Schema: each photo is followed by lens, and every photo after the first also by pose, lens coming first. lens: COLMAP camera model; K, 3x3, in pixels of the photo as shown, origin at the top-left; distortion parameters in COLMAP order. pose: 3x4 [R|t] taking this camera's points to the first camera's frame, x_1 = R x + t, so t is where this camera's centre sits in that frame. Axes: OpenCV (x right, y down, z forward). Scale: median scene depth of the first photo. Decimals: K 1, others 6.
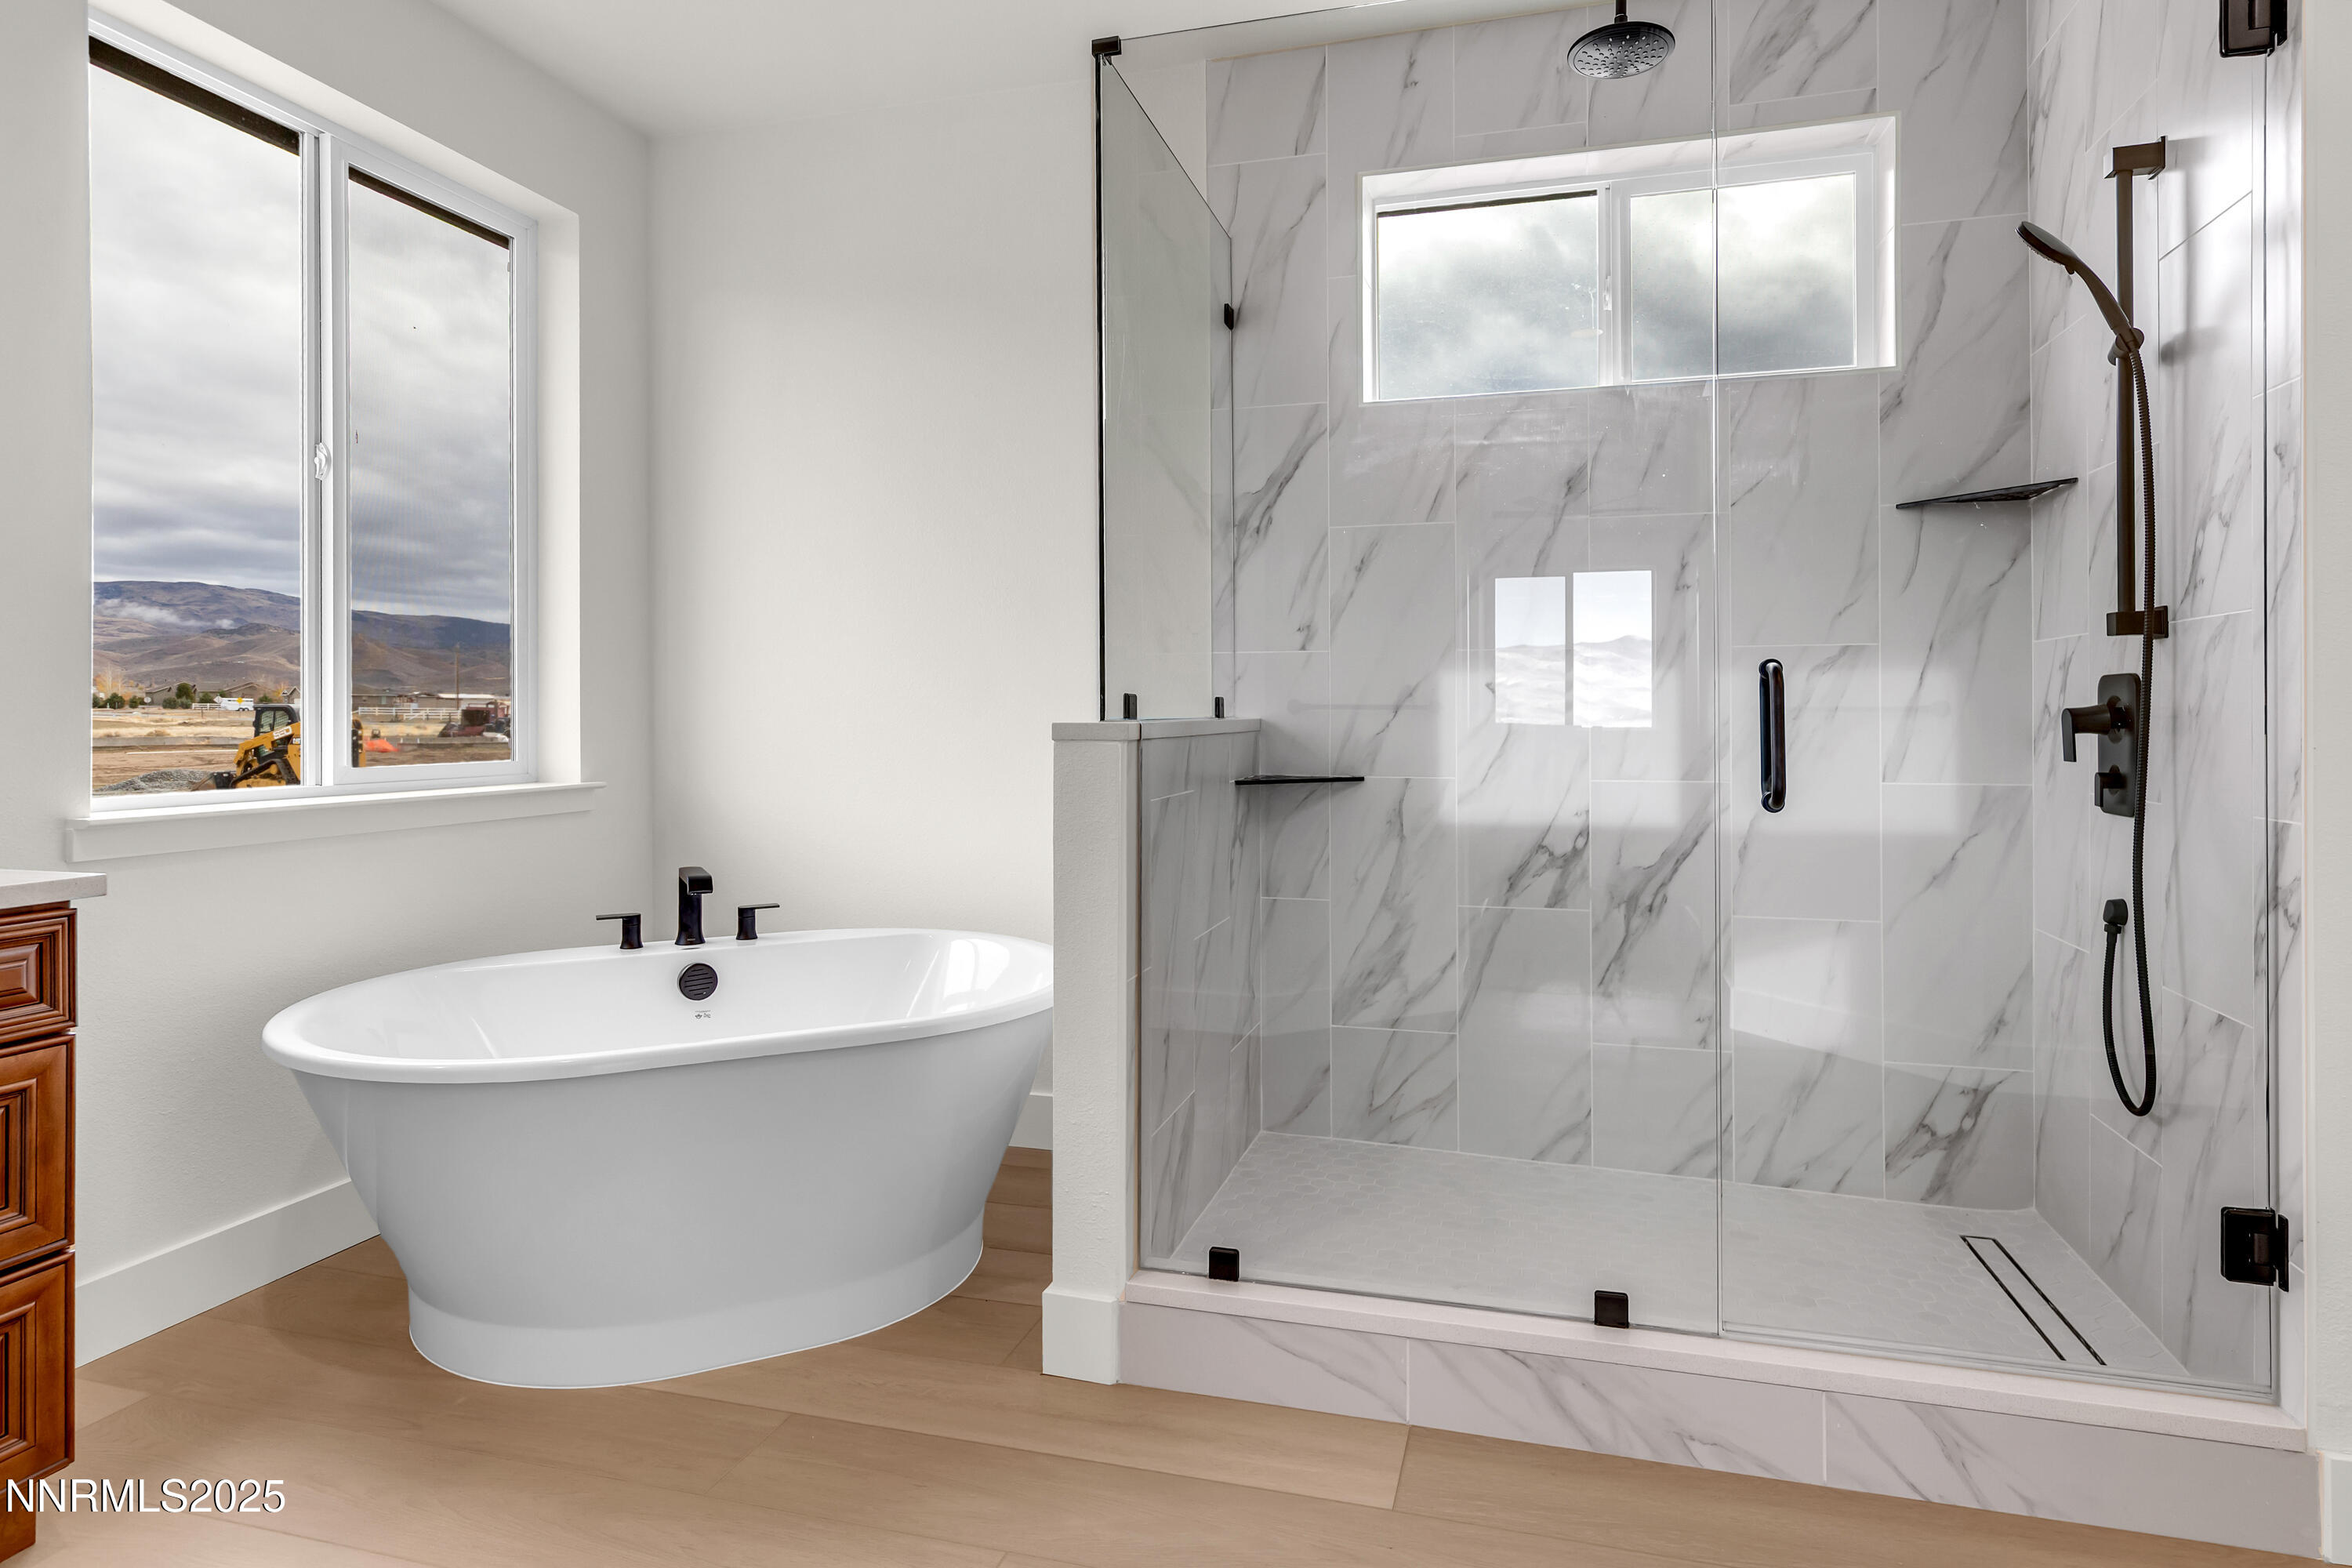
lens RADIAL K [[1297.0, 0, 1212.2], [0, 1297.0, 710.9], [0, 0, 1]] dist [0.003074, 0.000497]
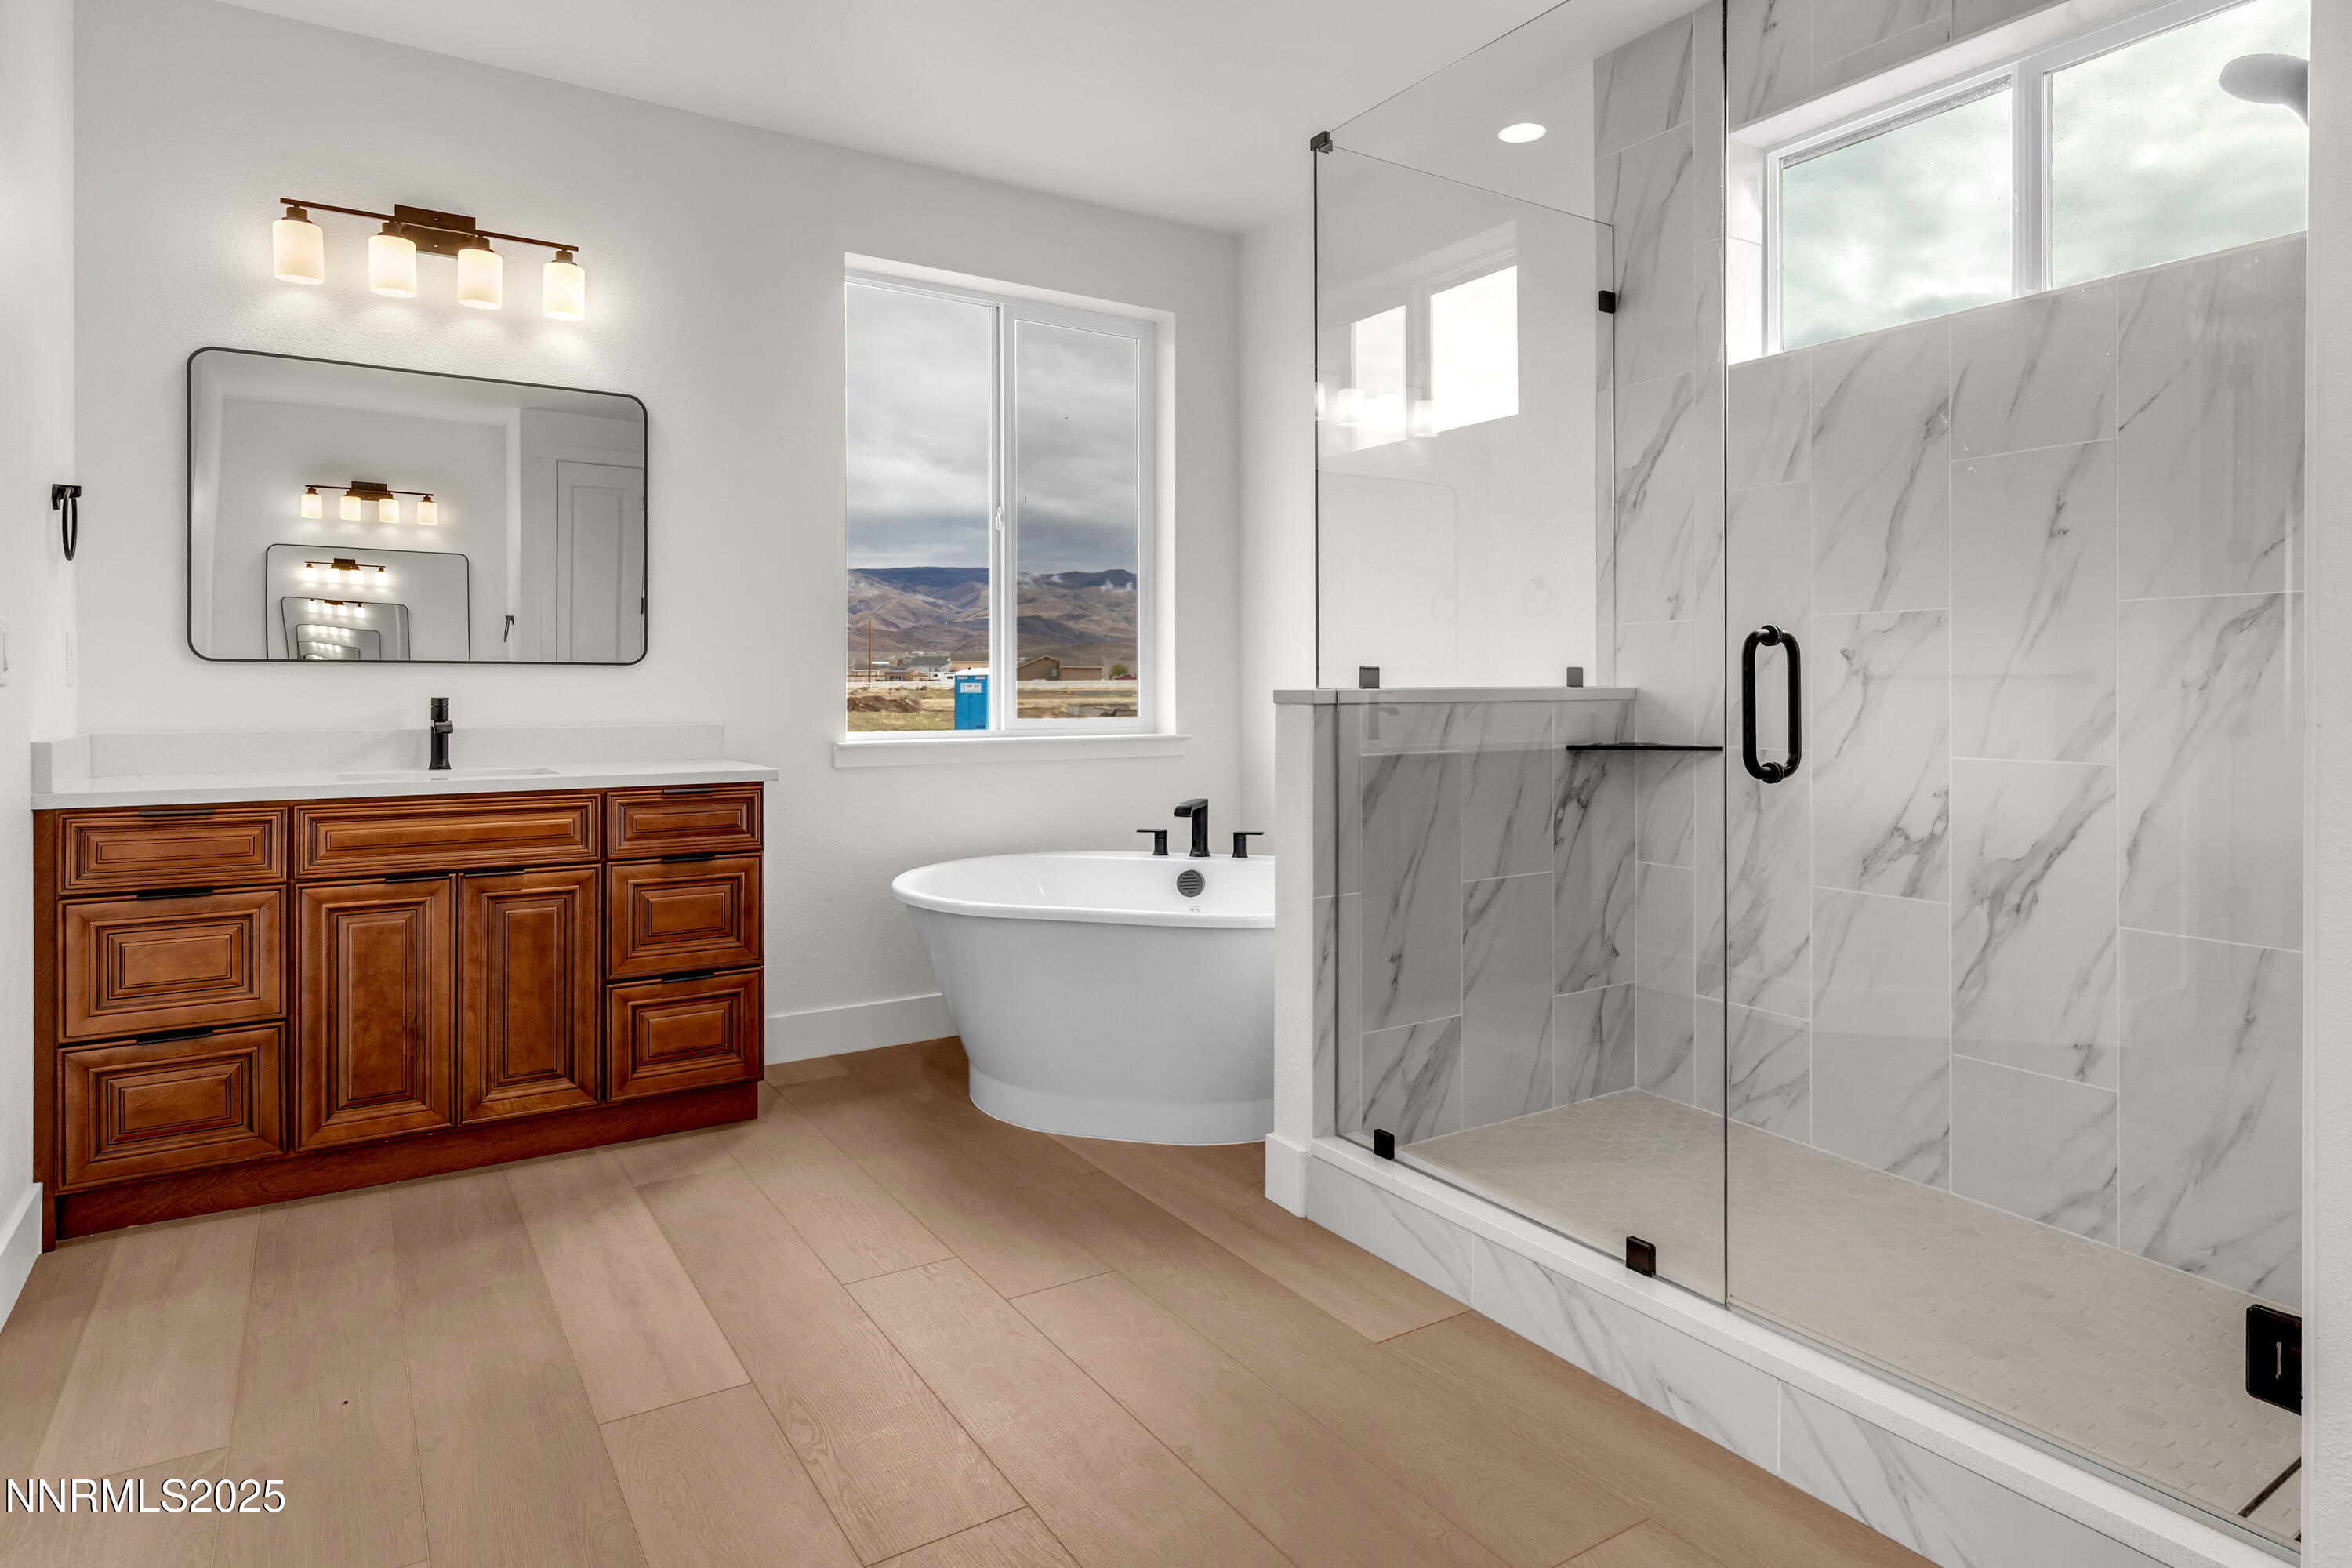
lens RADIAL K [[1297.0, 0, 1179.3], [0, 1297.0, 687.2], [0, 0, 1]] dist [0.003074, 0.000497]
pose [[0.754652, 0.001148, -0.656124, 0.505318], [0.002273, 0.999988, 0.004364, 0.000488], [0.656121, -0.004785, 0.754640, -0.016141]]
